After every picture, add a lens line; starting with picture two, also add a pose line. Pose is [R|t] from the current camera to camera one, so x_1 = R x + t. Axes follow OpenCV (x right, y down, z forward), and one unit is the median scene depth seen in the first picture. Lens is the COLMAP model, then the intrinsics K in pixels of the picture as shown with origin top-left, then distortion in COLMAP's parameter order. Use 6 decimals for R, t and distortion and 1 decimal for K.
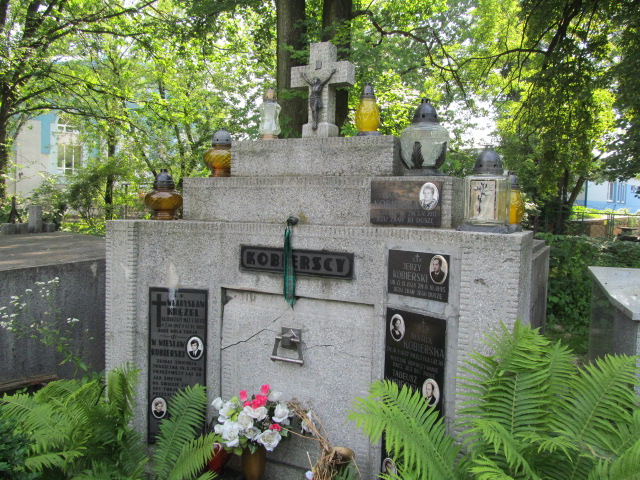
lens RADIAL K [[525.1, 0, 320.1], [0, 525.1, 239.4], [0, 0, 1]] dist [-0.052979, 0.021906]
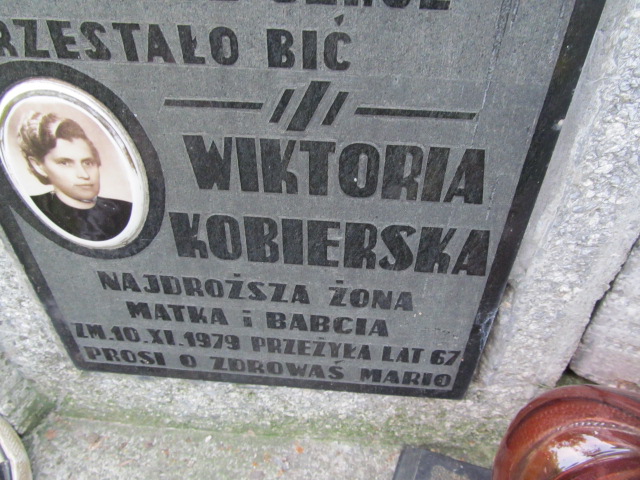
lens RADIAL K [[525.1, 0, 319.9], [0, 525.1, 239.9], [0, 0, 1]] dist [-0.052979, 0.021906]
pose [[0.999800, -0.018396, -0.007865, -0.262123], [0.019143, 0.765394, 0.643278, 0.271082], [-0.005814, -0.643300, 0.765593, 0.920785]]
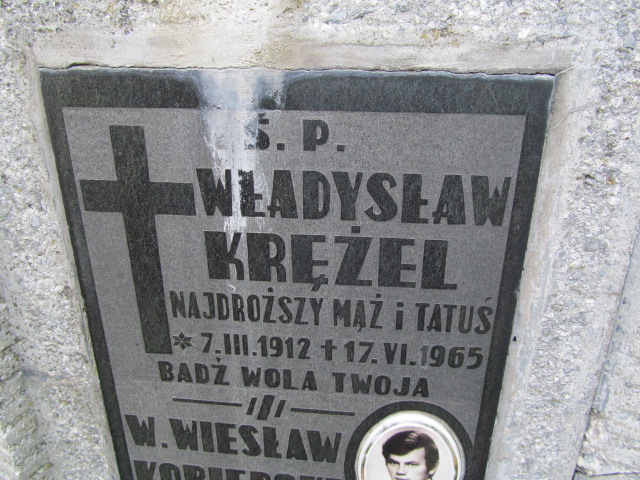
lens RADIAL K [[525.1, 0, 321.9], [0, 525.1, 240.0], [0, 0, 1]] dist [-0.052979, 0.021906]
pose [[0.999507, -0.021523, -0.022863, -0.260620], [0.028236, 0.934589, 0.354608, 0.087674], [0.013735, -0.355078, 0.934736, 0.878534]]
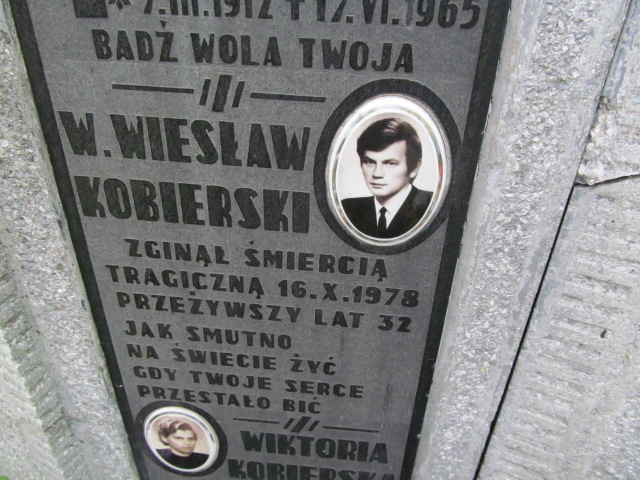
lens RADIAL K [[525.1, 0, 319.7], [0, 525.1, 240.5], [0, 0, 1]] dist [-0.052979, 0.021906]
pose [[0.999994, -0.000949, -0.003209, -0.256762], [0.002459, 0.858788, 0.512326, 0.152097], [0.002270, -0.512331, 0.858785, 0.873357]]
